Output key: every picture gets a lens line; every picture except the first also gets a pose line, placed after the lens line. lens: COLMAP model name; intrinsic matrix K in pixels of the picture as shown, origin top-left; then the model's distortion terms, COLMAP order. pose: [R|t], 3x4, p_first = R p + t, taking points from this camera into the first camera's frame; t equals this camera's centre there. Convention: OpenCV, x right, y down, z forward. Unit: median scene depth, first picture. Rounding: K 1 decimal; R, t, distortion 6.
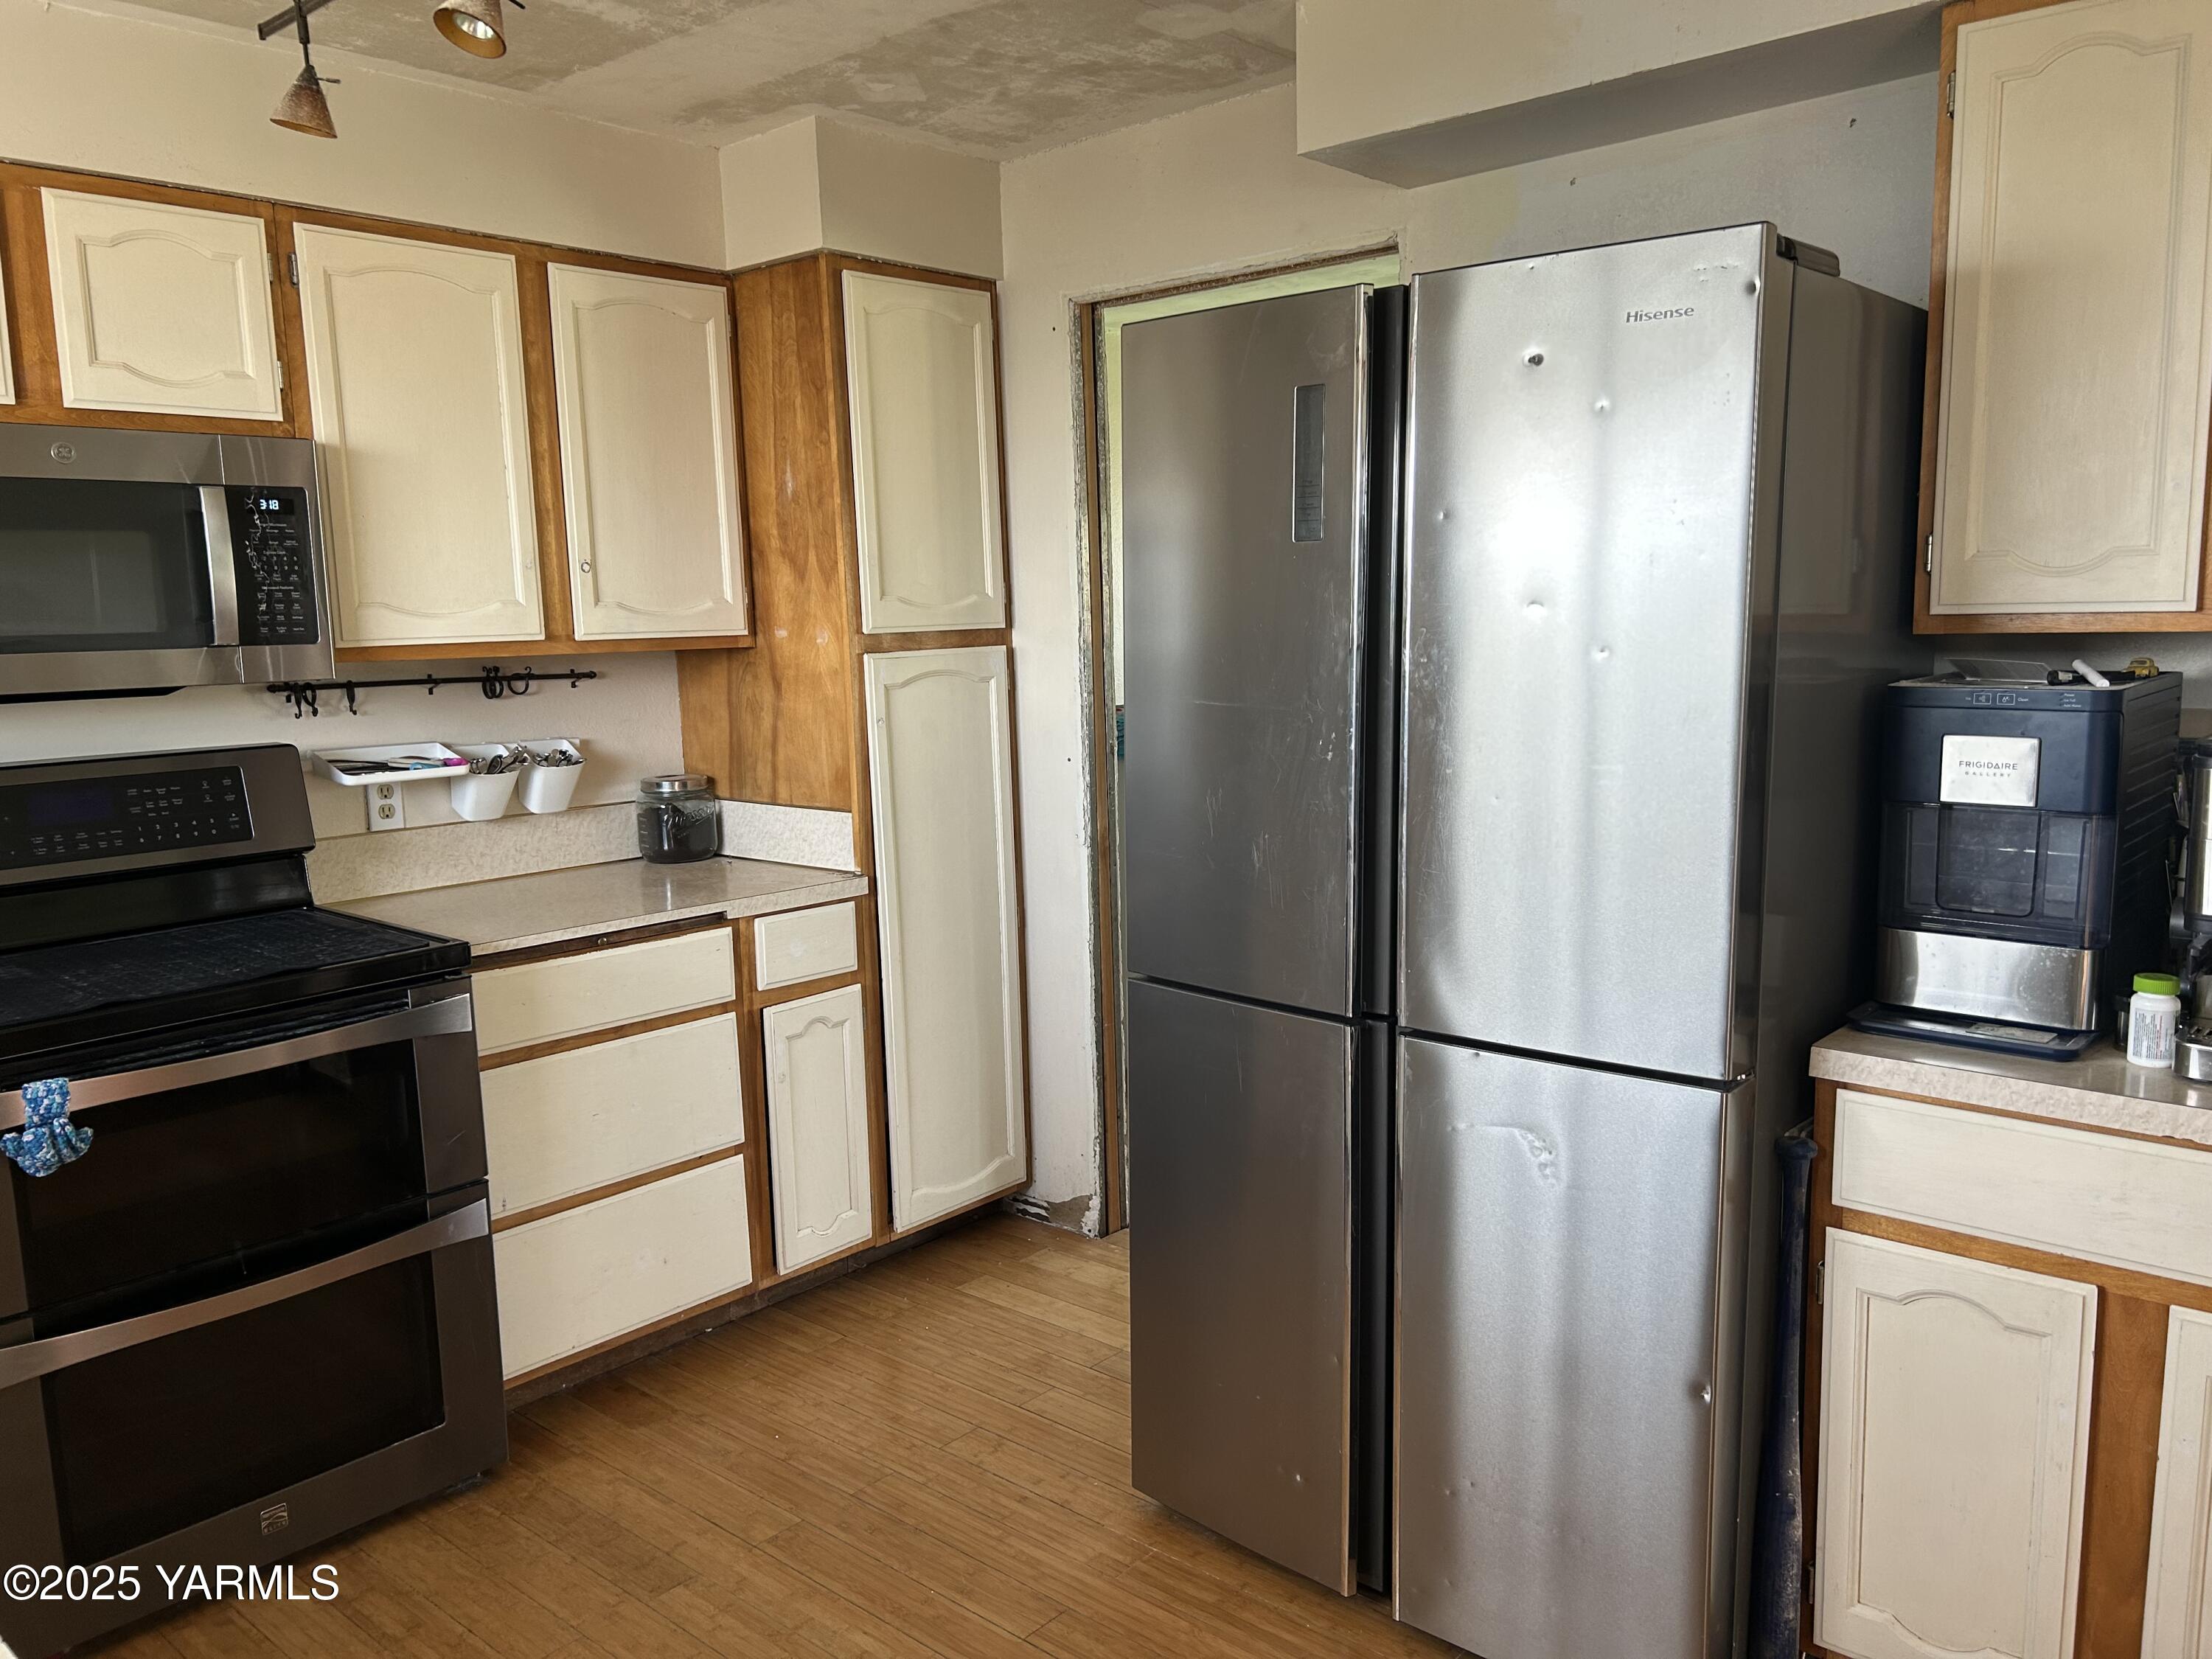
lens RADIAL K [[1666.3, 0, 1104.8], [0, 1666.3, 834.8], [0, 0, 1]] dist [0.075232, -0.071887]
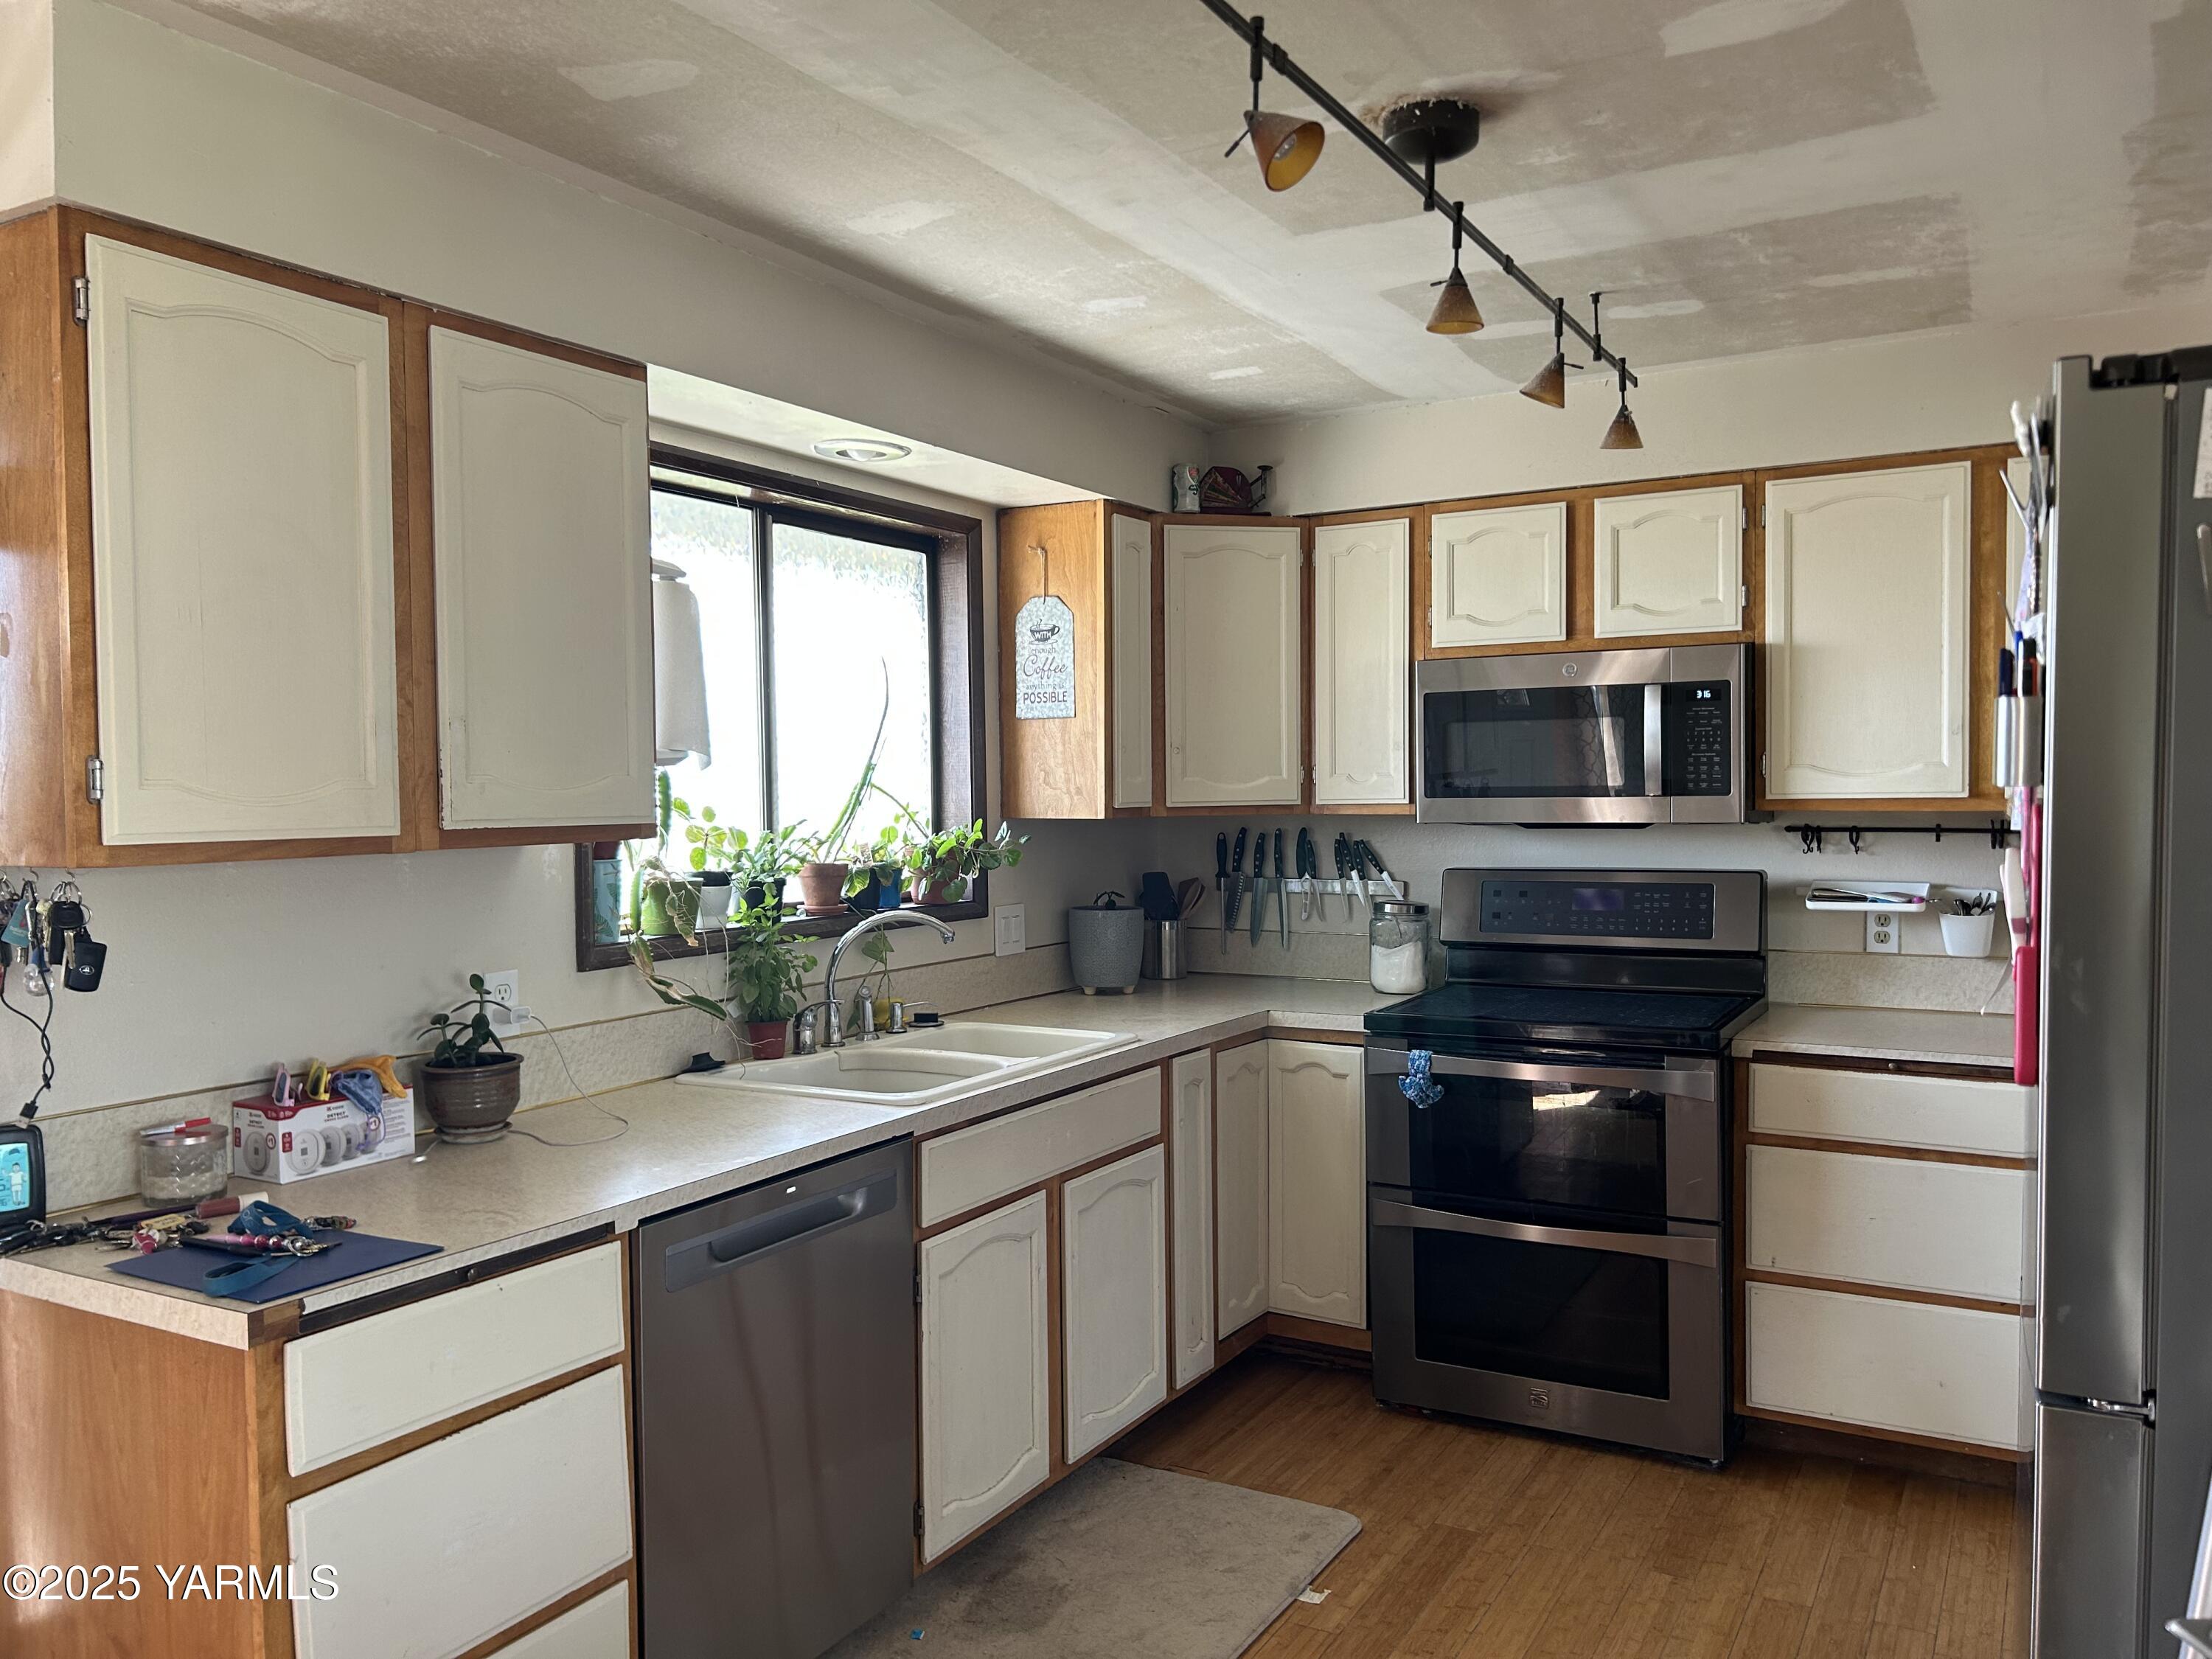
lens RADIAL K [[1666.3, 0, 1104.8], [0, 1666.3, 836.7], [0, 0, 1]] dist [0.075232, -0.071887]
pose [[0.213246, 0.057054, -0.975331, 0.697751], [-0.127708, 0.991356, 0.030069, -0.056921], [0.968616, 0.118146, 0.218689, 0.234807]]
